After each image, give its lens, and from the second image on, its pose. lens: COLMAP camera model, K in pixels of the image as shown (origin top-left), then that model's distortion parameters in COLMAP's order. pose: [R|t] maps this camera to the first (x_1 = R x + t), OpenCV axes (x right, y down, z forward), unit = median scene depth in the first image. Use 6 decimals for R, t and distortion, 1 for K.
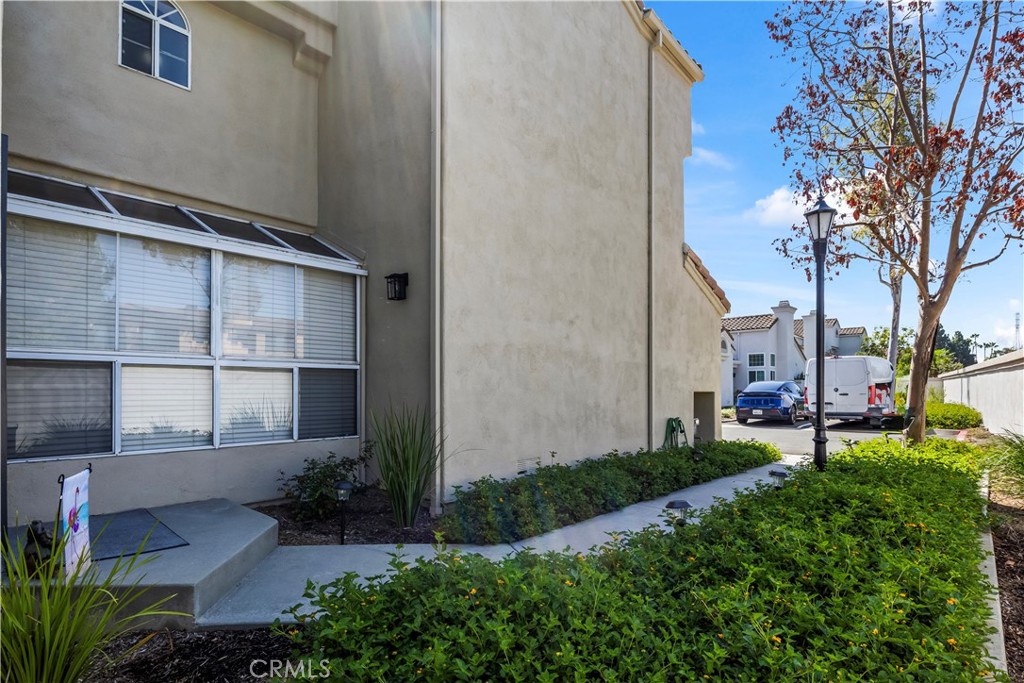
lens RADIAL K [[521.7, 0, 483.5], [0, 521.7, 376.5], [0, 0, 1]] dist [-0.007868, -0.006354]
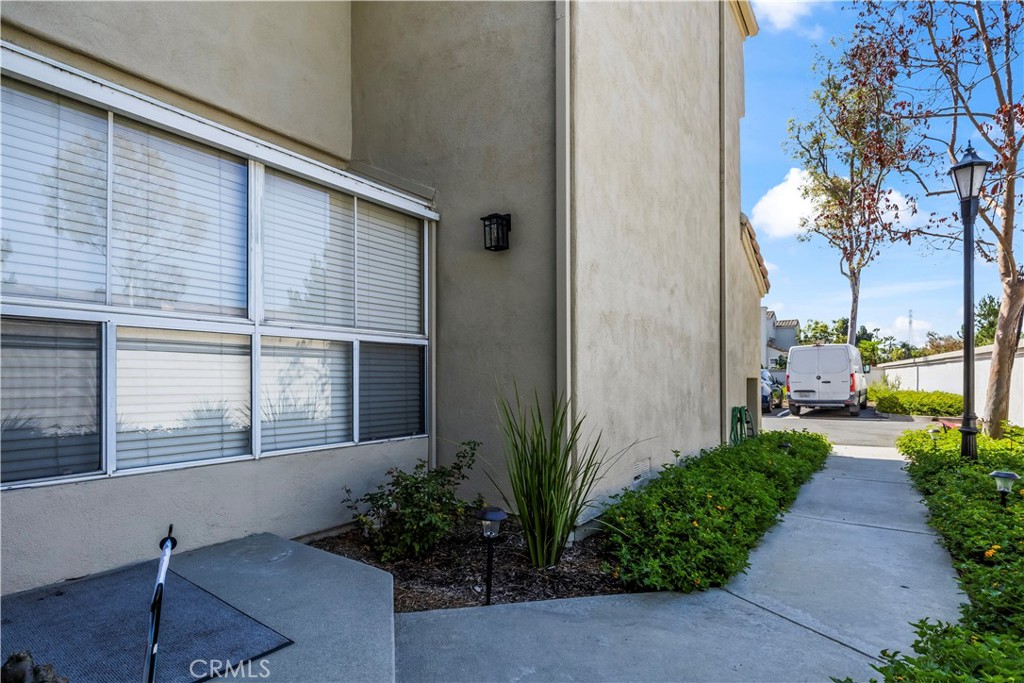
lens RADIAL K [[521.7, 0, 486.3], [0, 521.7, 370.8], [0, 0, 1]] dist [-0.007868, -0.006354]
pose [[0.991727, 0.000244, 0.128367, -0.250910], [-0.001188, 0.999973, 0.007272, 0.017027], [-0.128362, -0.007364, 0.991700, 0.247289]]
